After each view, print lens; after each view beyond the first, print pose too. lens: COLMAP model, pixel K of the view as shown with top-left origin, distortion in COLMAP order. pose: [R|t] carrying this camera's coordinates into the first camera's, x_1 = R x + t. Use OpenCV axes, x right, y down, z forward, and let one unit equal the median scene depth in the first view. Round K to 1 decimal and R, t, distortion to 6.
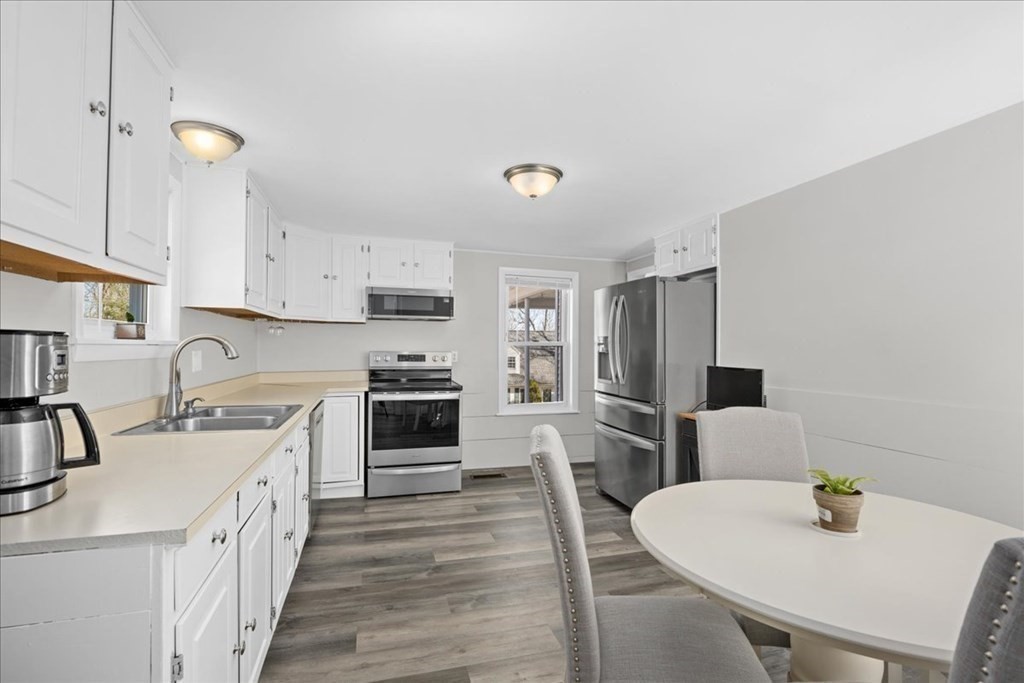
lens RADIAL K [[450.0, 0, 512.7], [0, 450.0, 346.8], [0, 0, 1]] dist [-0.013958, -0.000453]
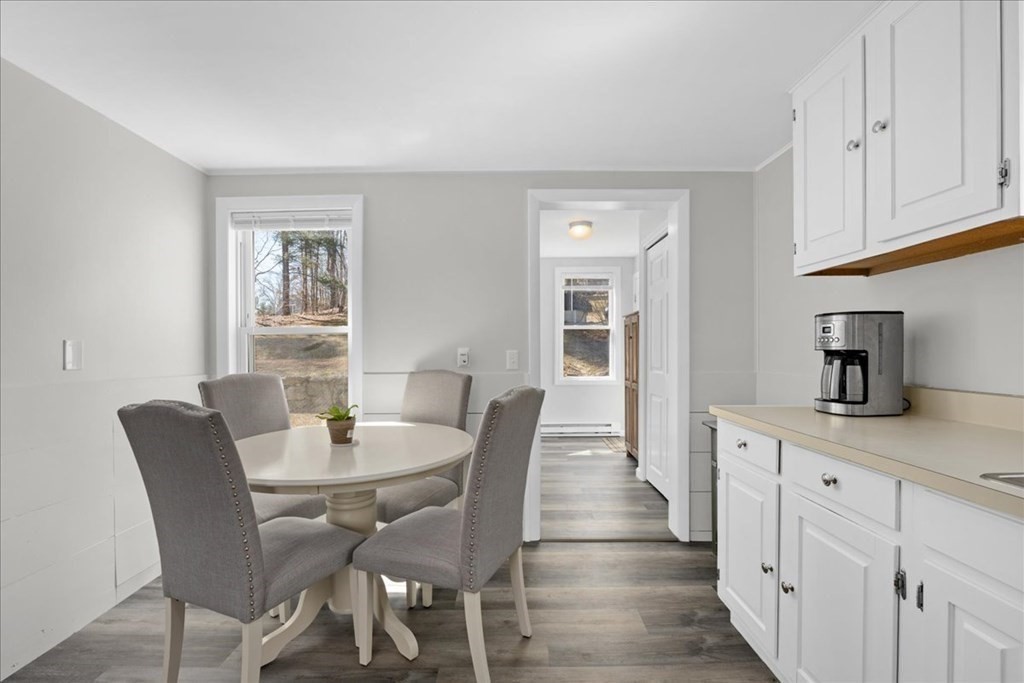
lens RADIAL K [[455.4, 0, 512.0], [0, 455.4, 357.2], [0, 0, 1]] dist [-0.016479, 0.000355]
pose [[-0.952345, 0.000127, 0.305023, -0.183077], [0.006634, 0.999772, 0.020298, 0.040452], [-0.304950, 0.021354, -0.952129, 1.343588]]
